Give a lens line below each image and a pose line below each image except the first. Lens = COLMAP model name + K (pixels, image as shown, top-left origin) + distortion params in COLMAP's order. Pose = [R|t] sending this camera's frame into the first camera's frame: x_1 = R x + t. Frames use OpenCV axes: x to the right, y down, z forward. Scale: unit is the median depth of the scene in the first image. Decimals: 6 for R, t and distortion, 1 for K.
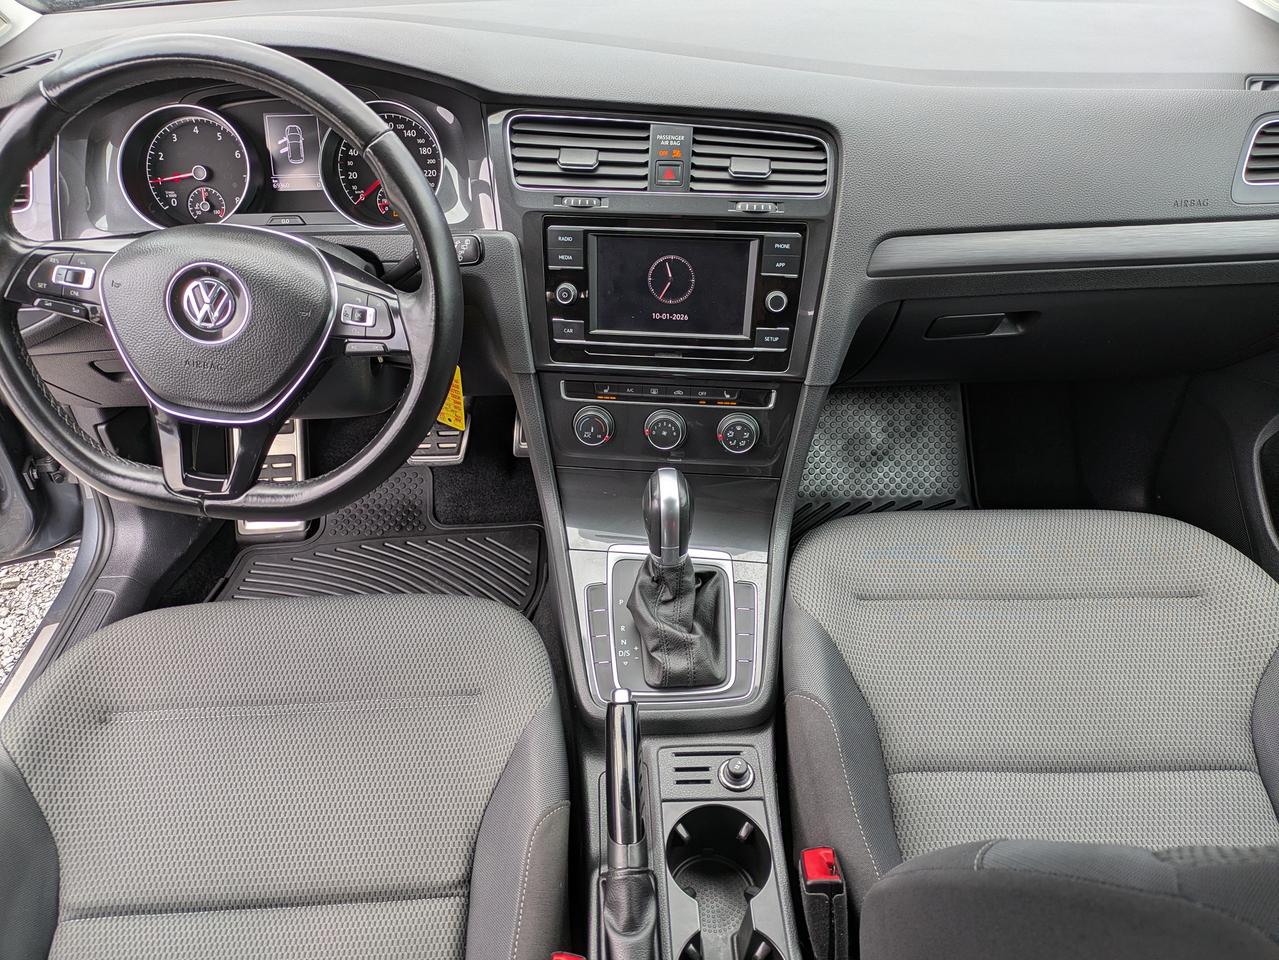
lens RADIAL K [[939.6, 0, 645.9], [0, 939.6, 492.2], [0, 0, 1]] dist [0.016939, 0.002496]
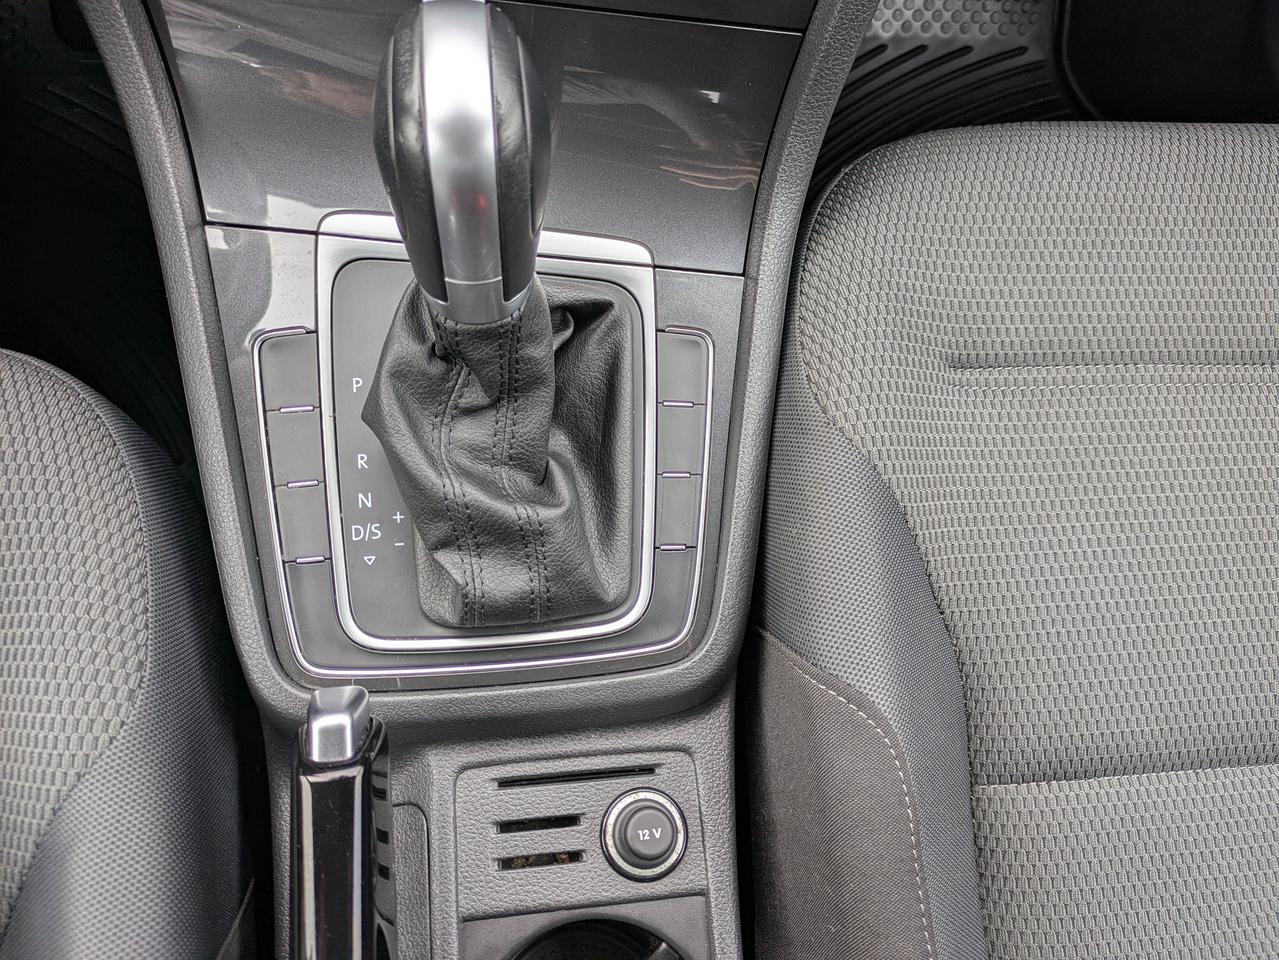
lens RADIAL K [[939.6, 0, 645.9], [0, 939.6, 492.2], [0, 0, 1]] dist [0.016939, 0.002496]
pose [[0.992869, -0.005597, 0.119077, 0.045063], [-0.052606, 0.875799, 0.479800, -0.032777], [-0.106973, -0.482643, 0.869260, 0.673331]]
